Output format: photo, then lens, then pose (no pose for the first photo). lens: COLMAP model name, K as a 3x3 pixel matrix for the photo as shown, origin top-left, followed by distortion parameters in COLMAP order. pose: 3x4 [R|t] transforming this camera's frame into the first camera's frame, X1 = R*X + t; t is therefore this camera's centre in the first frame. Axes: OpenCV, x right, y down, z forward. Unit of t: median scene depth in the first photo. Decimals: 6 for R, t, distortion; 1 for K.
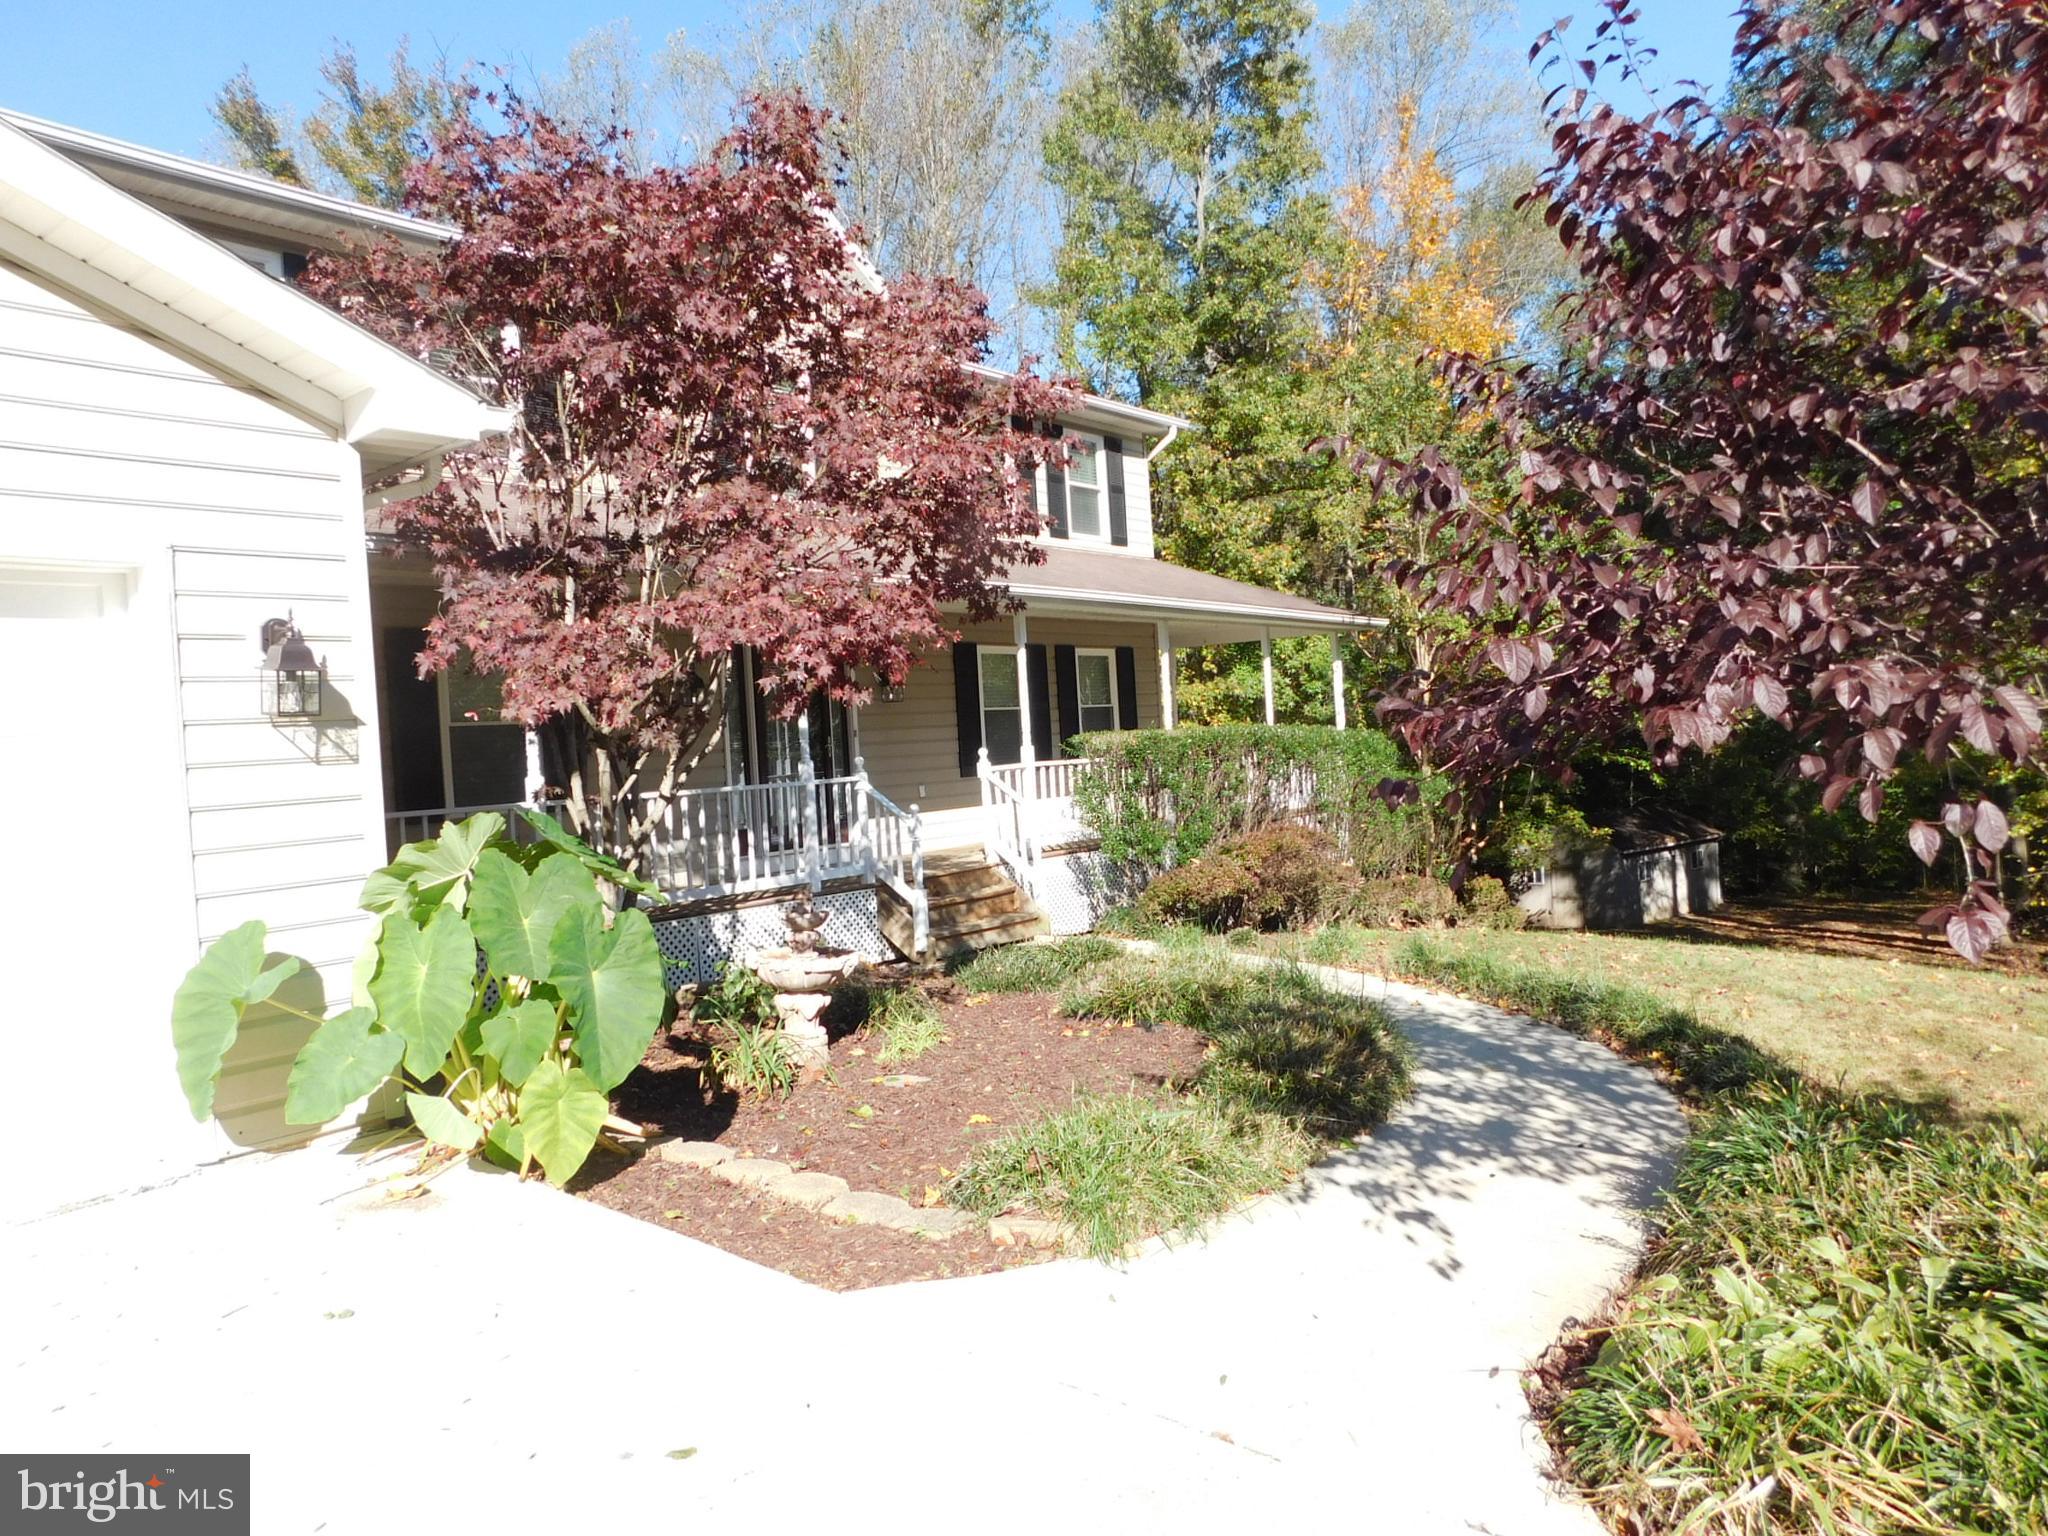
lens RADIAL K [[1389.3, 0, 1081.7], [0, 1389.3, 758.7], [0, 0, 1]] dist [0.026110, -0.002097]
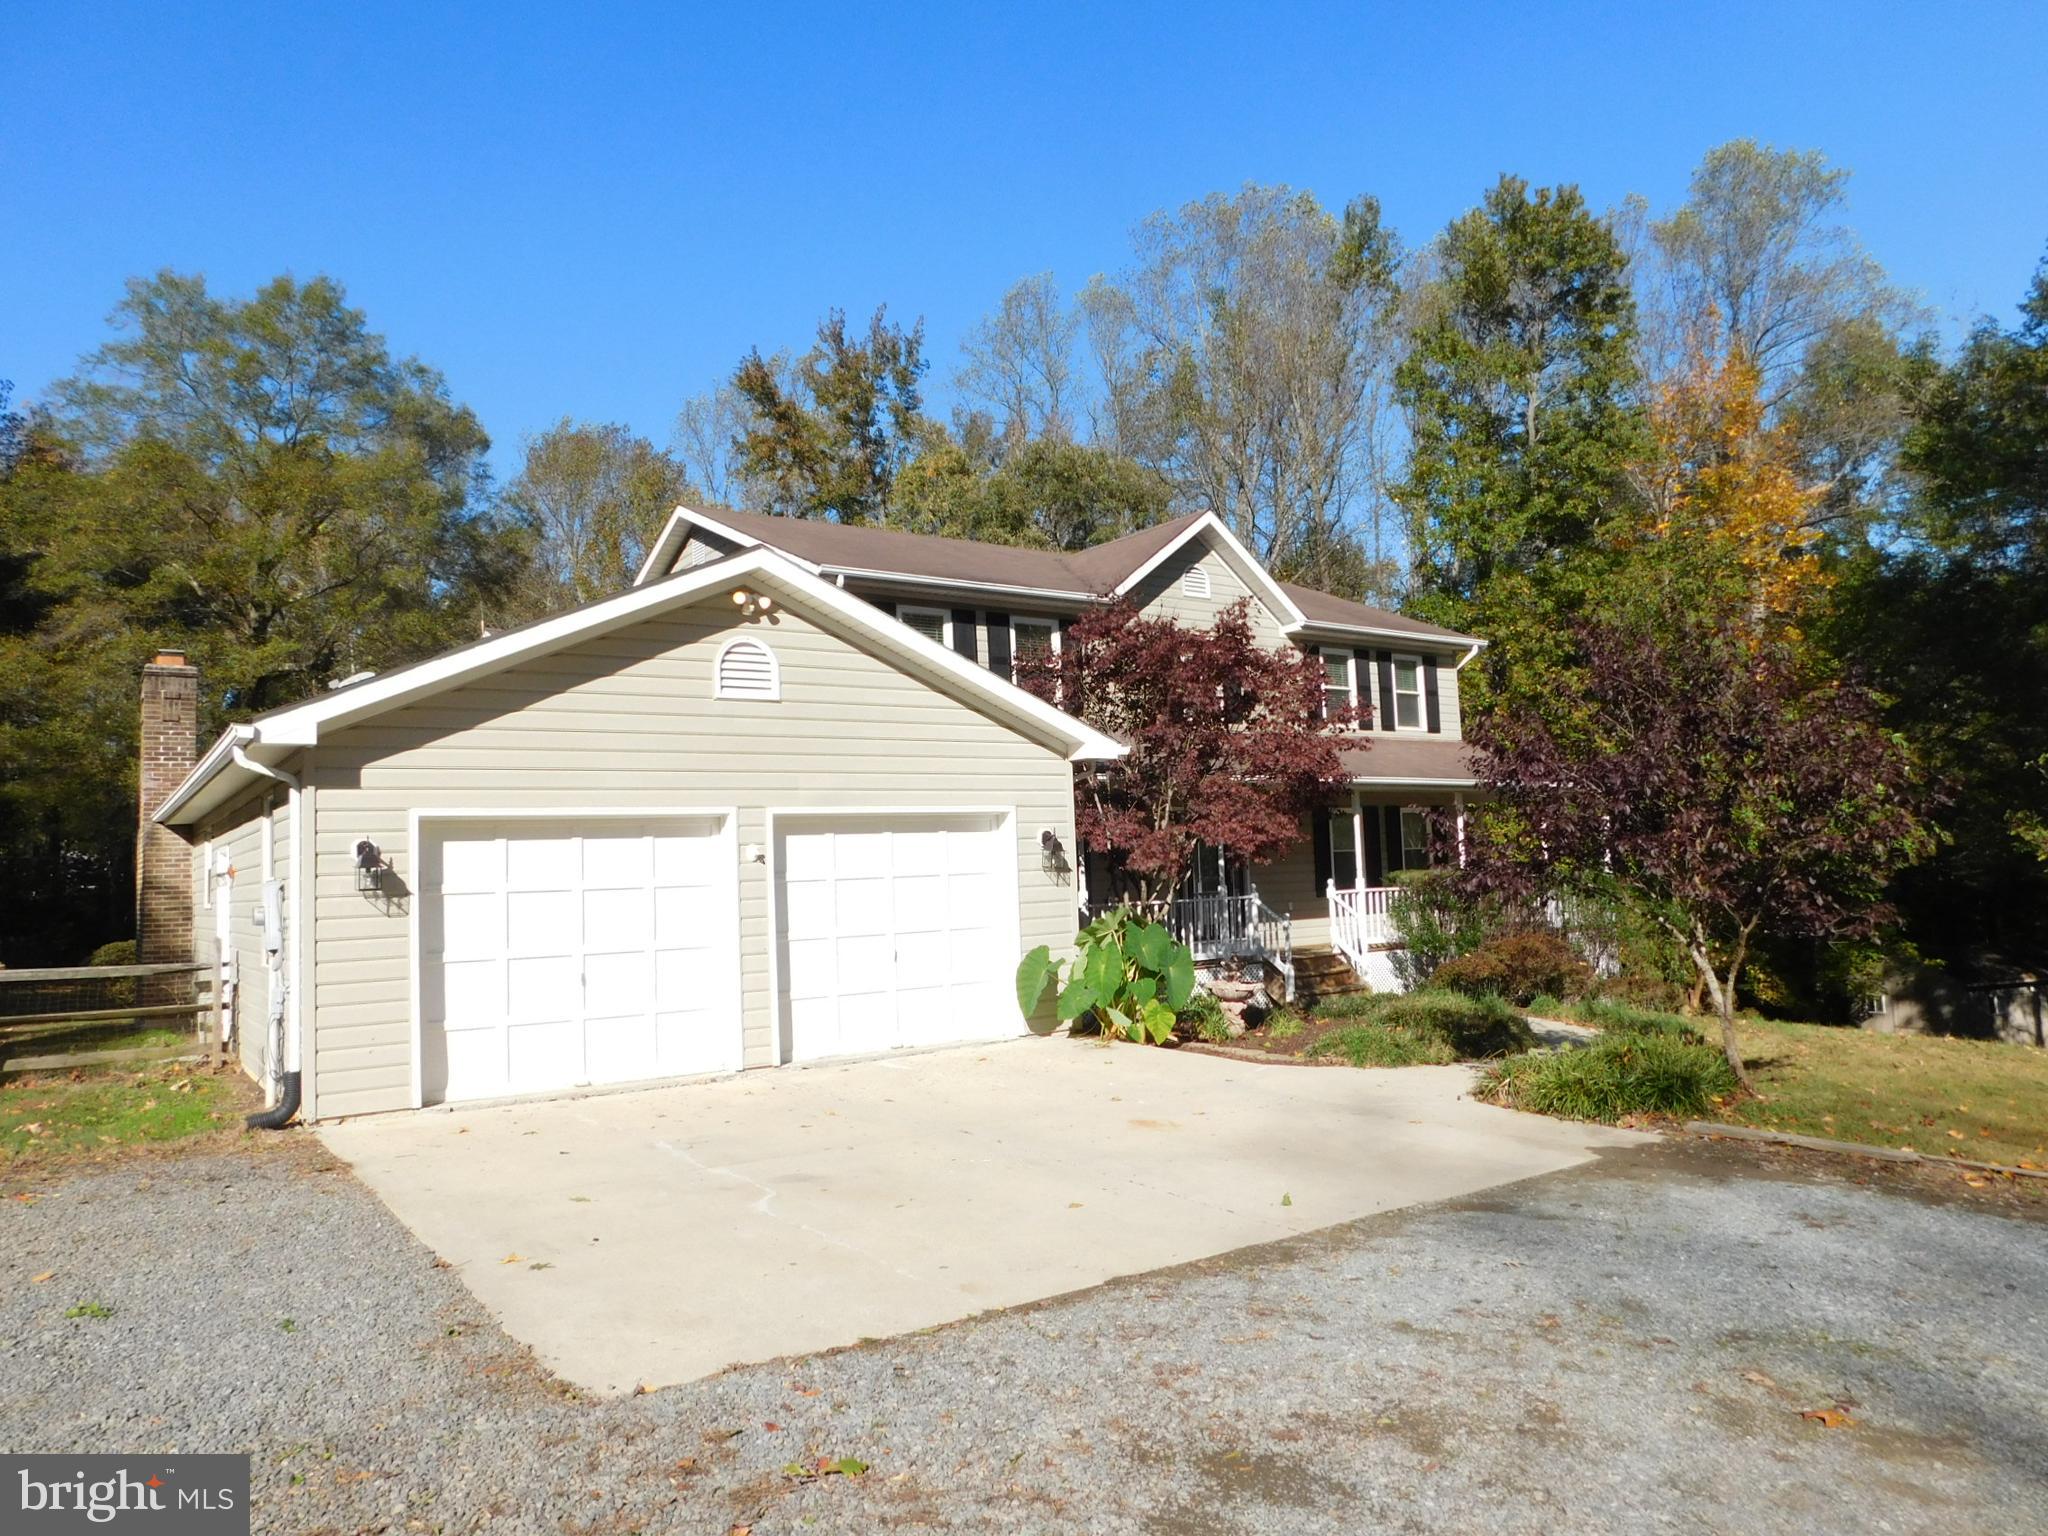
lens RADIAL K [[1389.3, 0, 1081.7], [0, 1389.3, 758.7], [0, 0, 1]] dist [0.026110, -0.002097]
pose [[0.965686, -0.003662, -0.259687, 0.062787], [-0.018397, 0.996424, -0.082462, -0.007742], [0.259061, 0.084410, 0.962166, -0.565618]]
